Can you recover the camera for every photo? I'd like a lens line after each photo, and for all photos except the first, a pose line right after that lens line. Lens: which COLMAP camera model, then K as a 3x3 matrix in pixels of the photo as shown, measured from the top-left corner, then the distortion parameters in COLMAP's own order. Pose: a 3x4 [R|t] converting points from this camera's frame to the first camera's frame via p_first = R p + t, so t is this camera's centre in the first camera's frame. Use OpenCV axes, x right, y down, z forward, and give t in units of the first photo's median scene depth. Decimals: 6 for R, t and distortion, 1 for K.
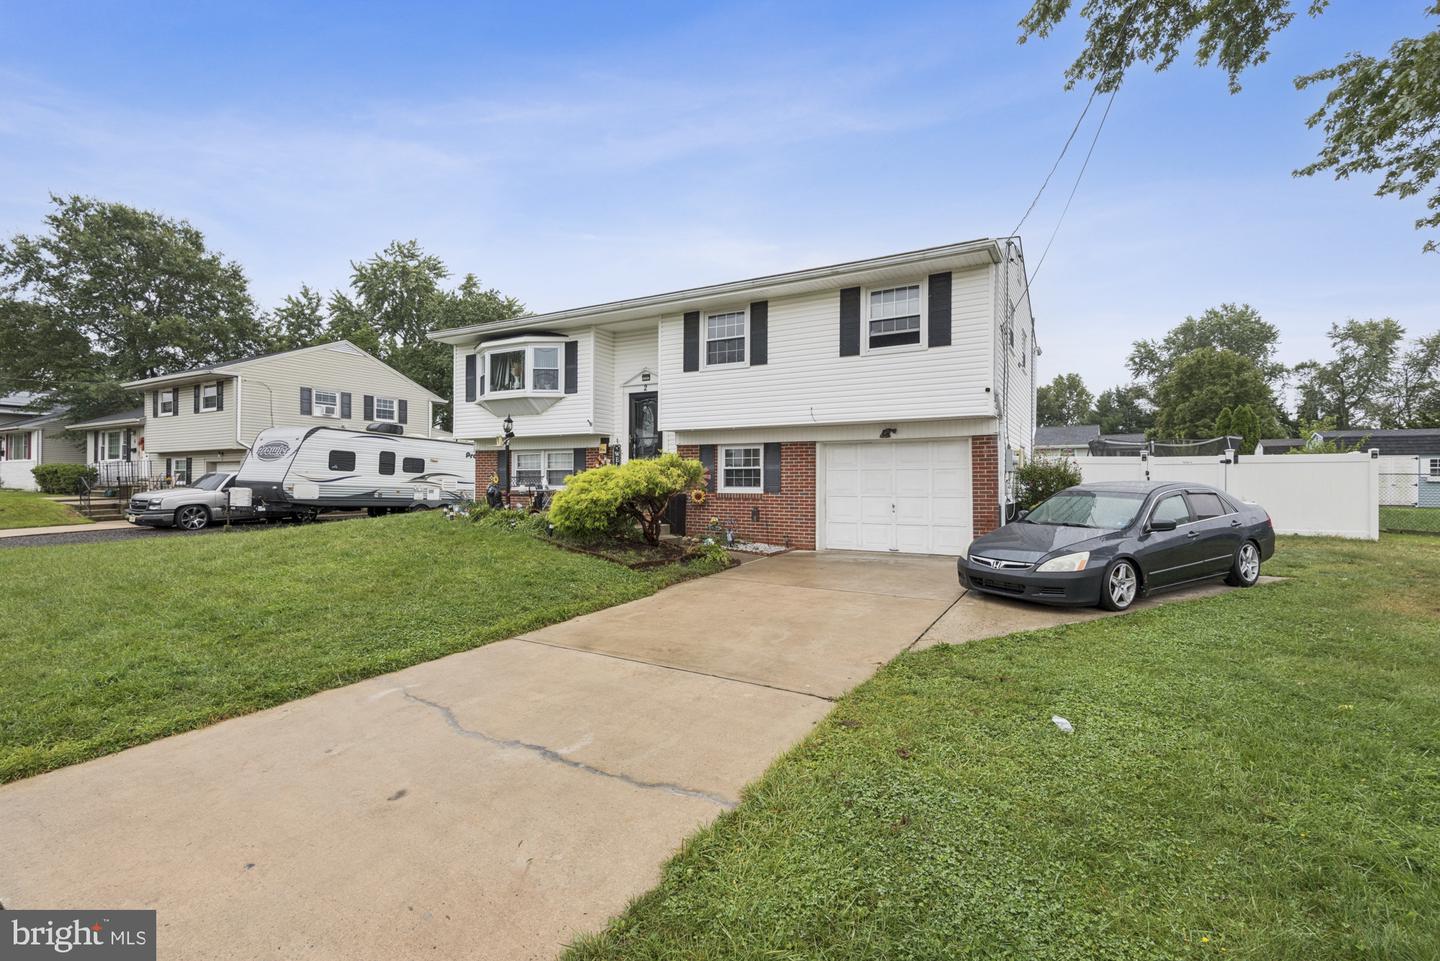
lens RADIAL K [[647.1, 0, 724.2], [0, 647.1, 481.1], [0, 0, 1]] dist [-0.000769, -0.000160]
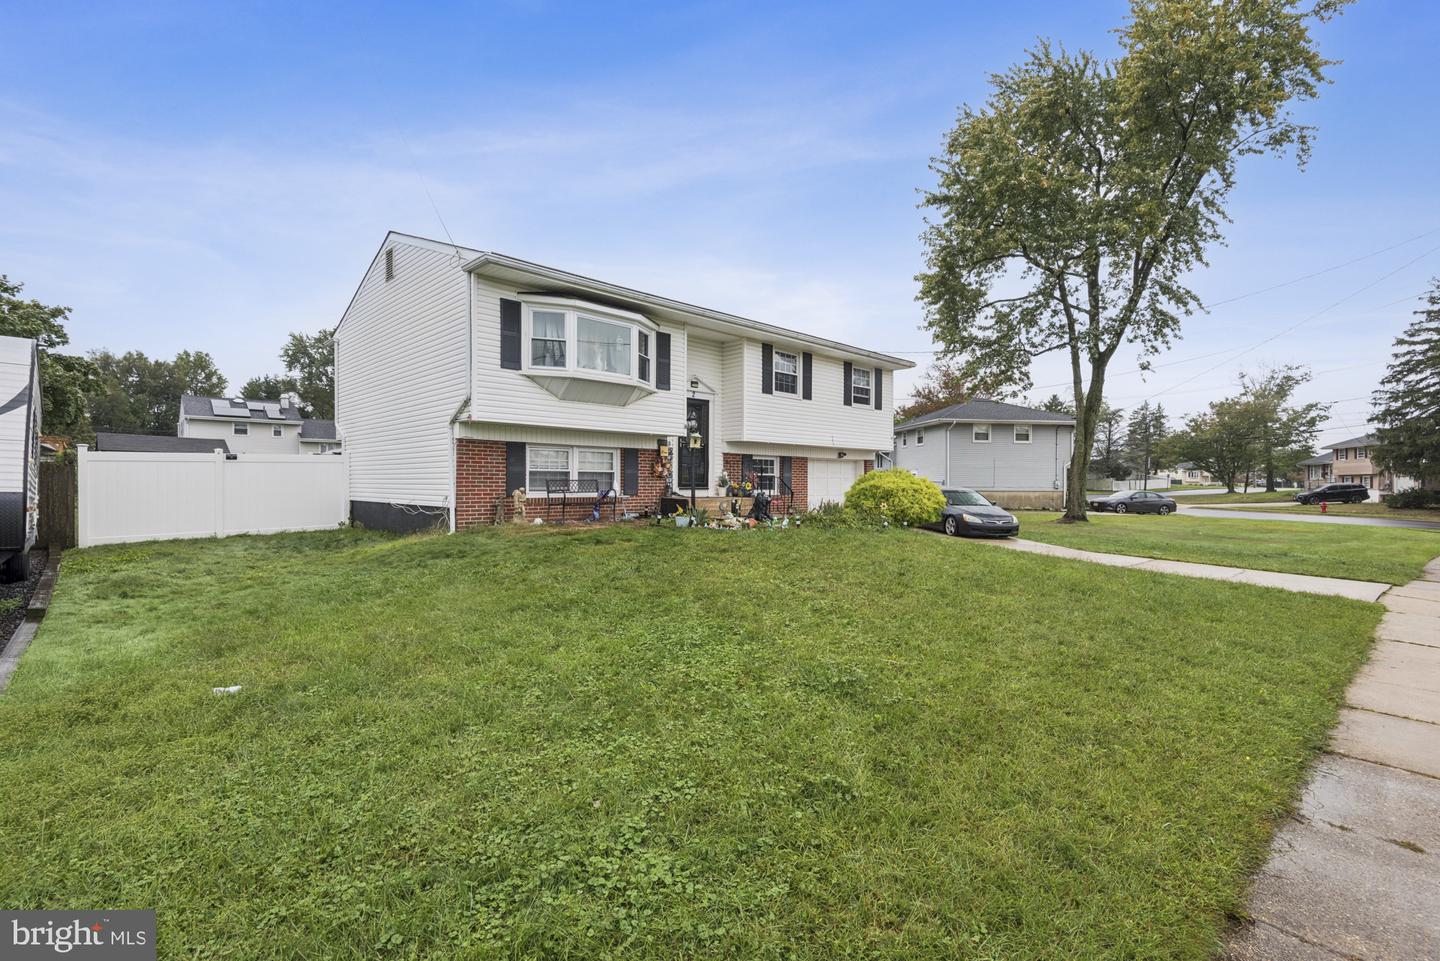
lens RADIAL K [[647.1, 0, 730.7], [0, 647.1, 479.6], [0, 0, 1]] dist [-0.000769, -0.000160]
pose [[0.281715, 0.000463, 0.959498, -1.137539], [-0.009025, 0.999957, 0.002167, -0.012990], [-0.959456, -0.009270, 0.281707, 0.684622]]
